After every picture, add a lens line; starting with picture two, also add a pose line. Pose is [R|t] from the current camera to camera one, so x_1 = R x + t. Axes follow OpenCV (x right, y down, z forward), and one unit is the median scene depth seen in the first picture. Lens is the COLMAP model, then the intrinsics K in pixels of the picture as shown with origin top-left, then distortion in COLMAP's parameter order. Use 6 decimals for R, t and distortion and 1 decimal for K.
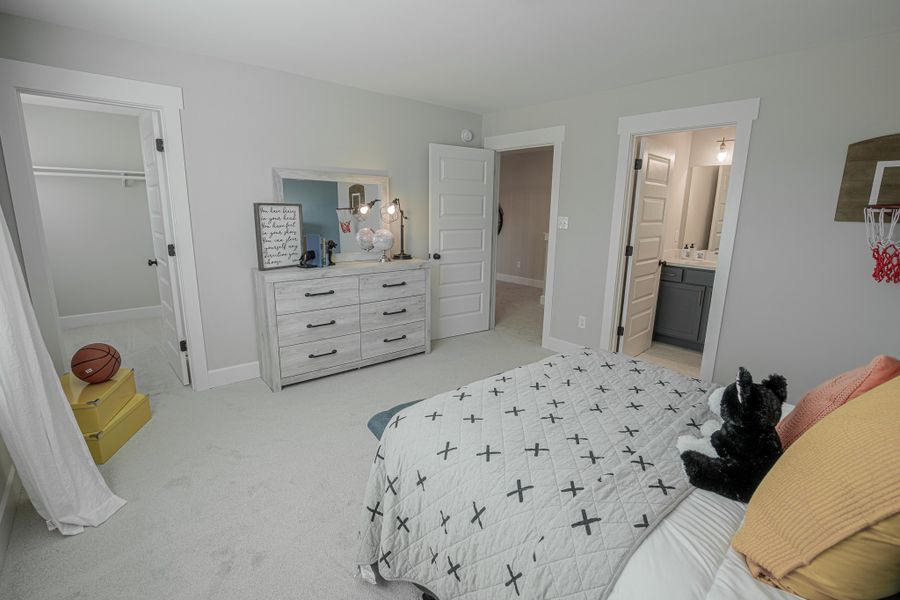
lens RADIAL K [[417.3, 0, 447.6], [0, 417.3, 301.0], [0, 0, 1]] dist [-0.028455, 0.000411]
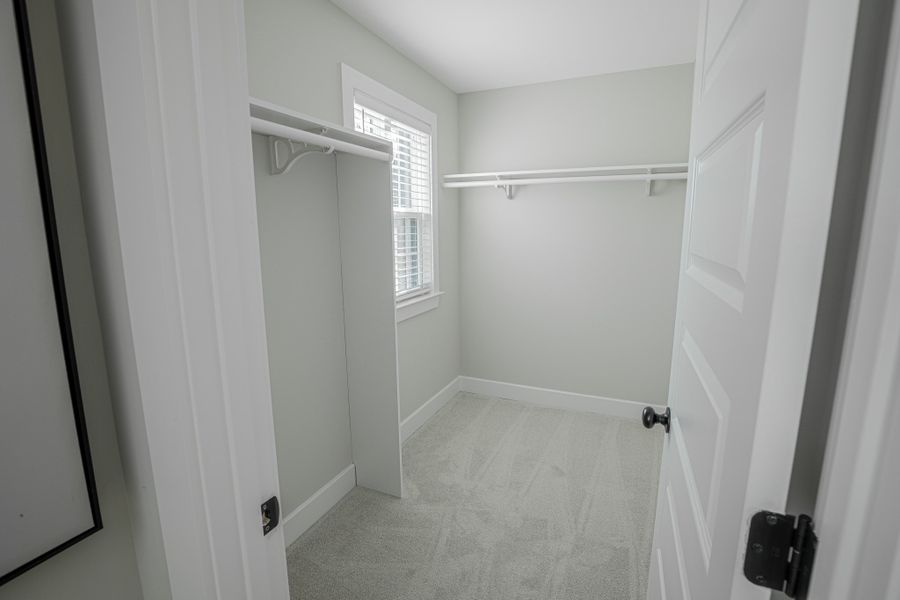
lens RADIAL K [[417.3, 0, 449.7], [0, 417.3, 300.6], [0, 0, 1]] dist [-0.028455, 0.000411]
pose [[0.433775, 0.139691, -0.890127, -0.398258], [-0.186549, 0.980427, 0.062953, -0.126954], [0.881498, 0.138745, 0.451344, 0.543375]]
